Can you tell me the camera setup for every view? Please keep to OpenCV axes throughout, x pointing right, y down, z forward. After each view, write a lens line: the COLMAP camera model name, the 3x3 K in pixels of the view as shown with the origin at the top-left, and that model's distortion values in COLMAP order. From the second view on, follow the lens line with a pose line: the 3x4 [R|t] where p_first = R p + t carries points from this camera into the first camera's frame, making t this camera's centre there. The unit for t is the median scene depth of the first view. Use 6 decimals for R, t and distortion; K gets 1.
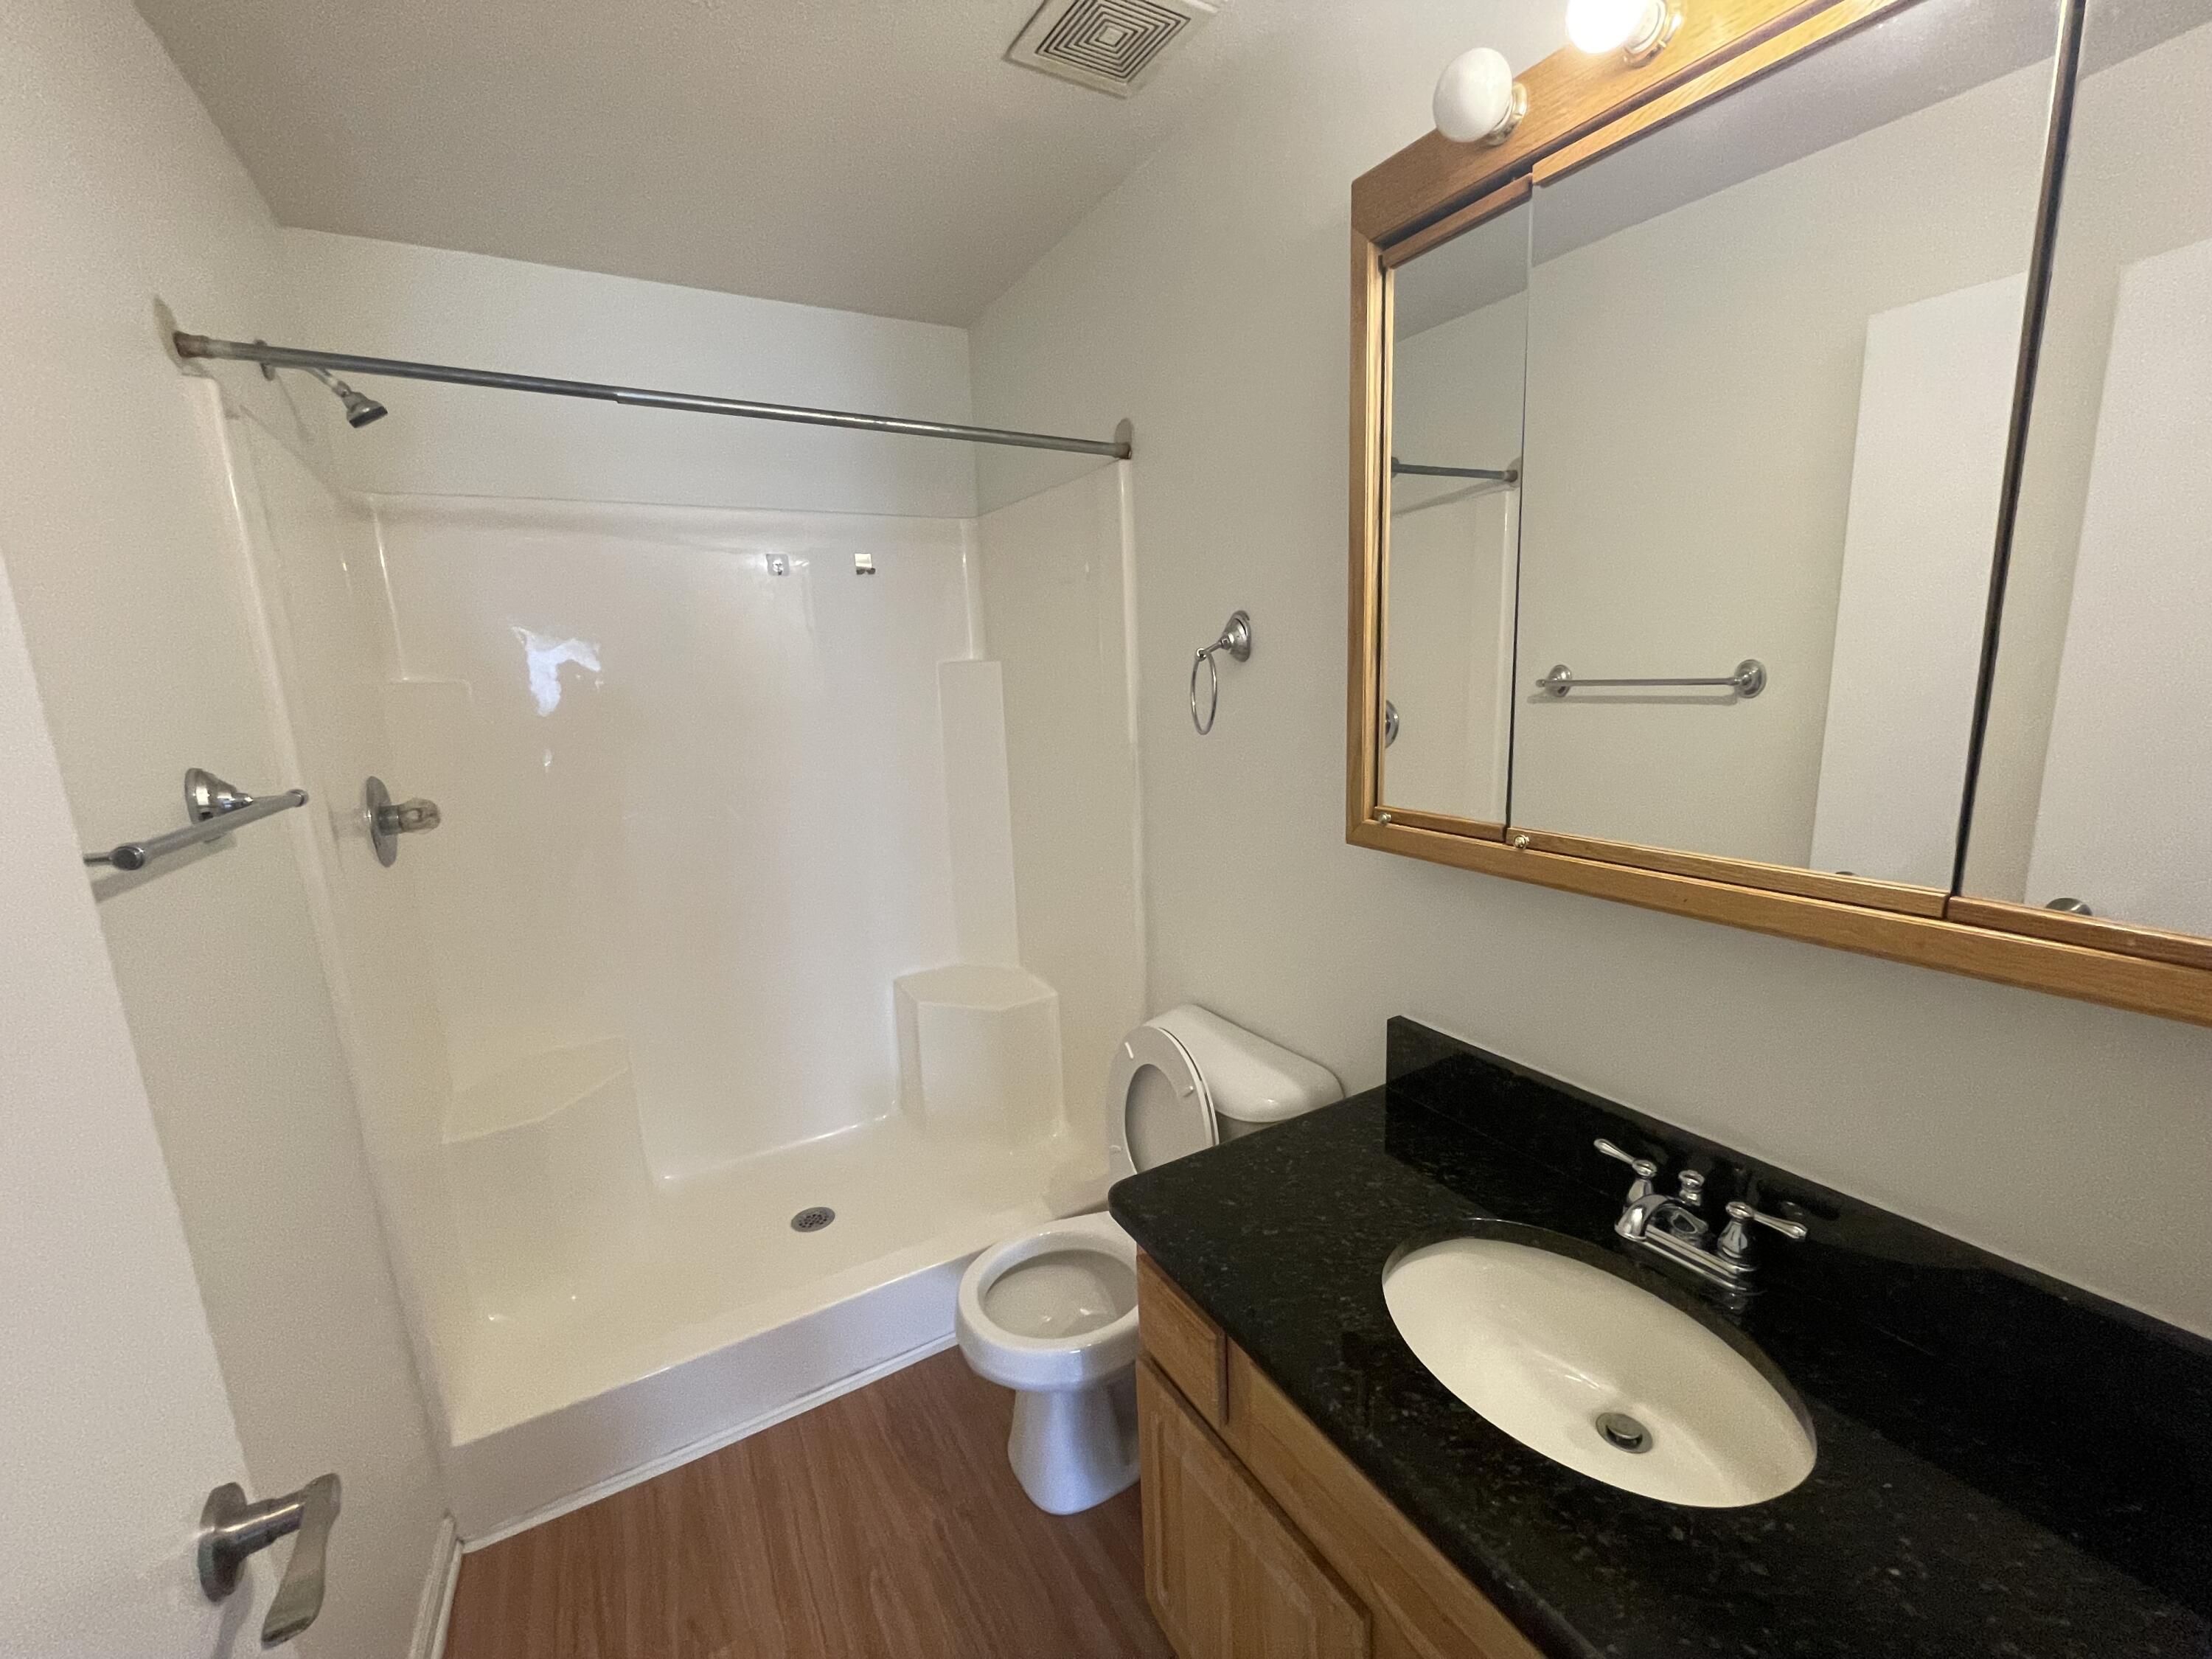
lens RADIAL K [[892.4, 0, 1106.0], [0, 892.4, 829.5], [0, 0, 1]] dist [-0.002919, 0.000328]
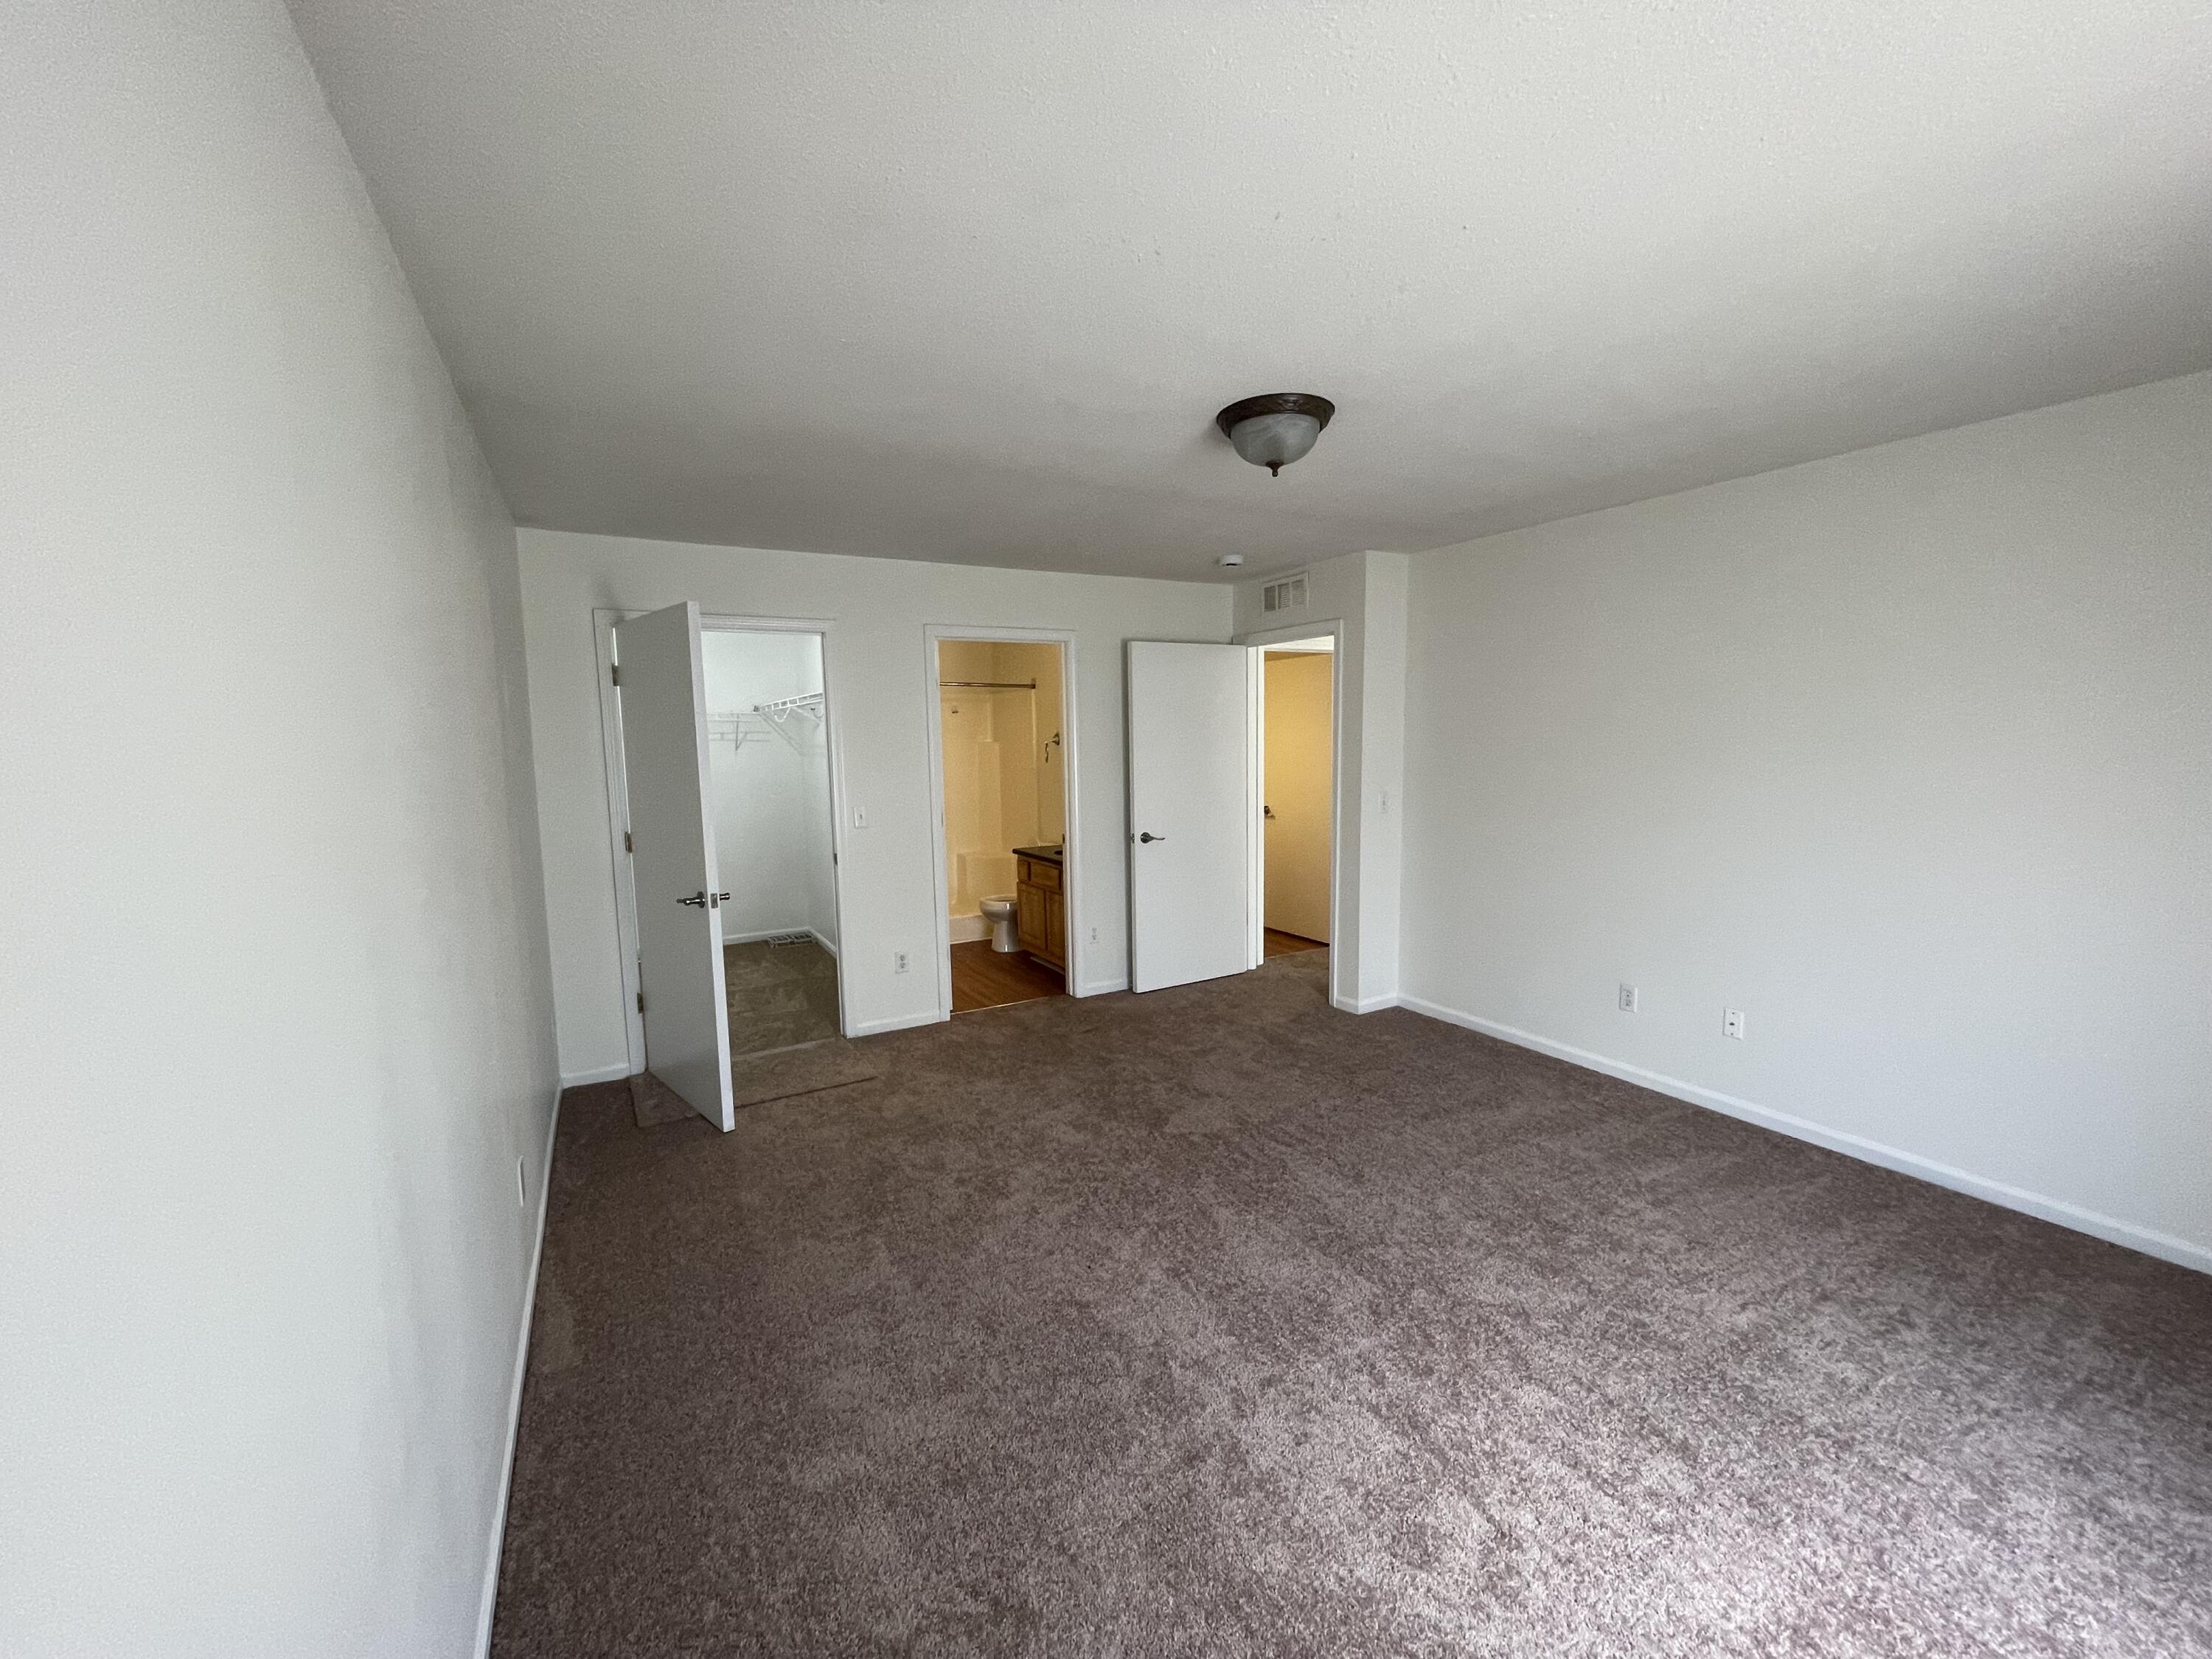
lens RADIAL K [[892.4, 0, 1106.0], [0, 892.4, 829.5], [0, 0, 1]] dist [-0.002919, 0.000328]
pose [[0.999600, 0.024074, -0.014846, 0.371339], [-0.025276, 0.995898, -0.086886, 0.441600], [0.012694, 0.087227, 0.996108, -2.464874]]
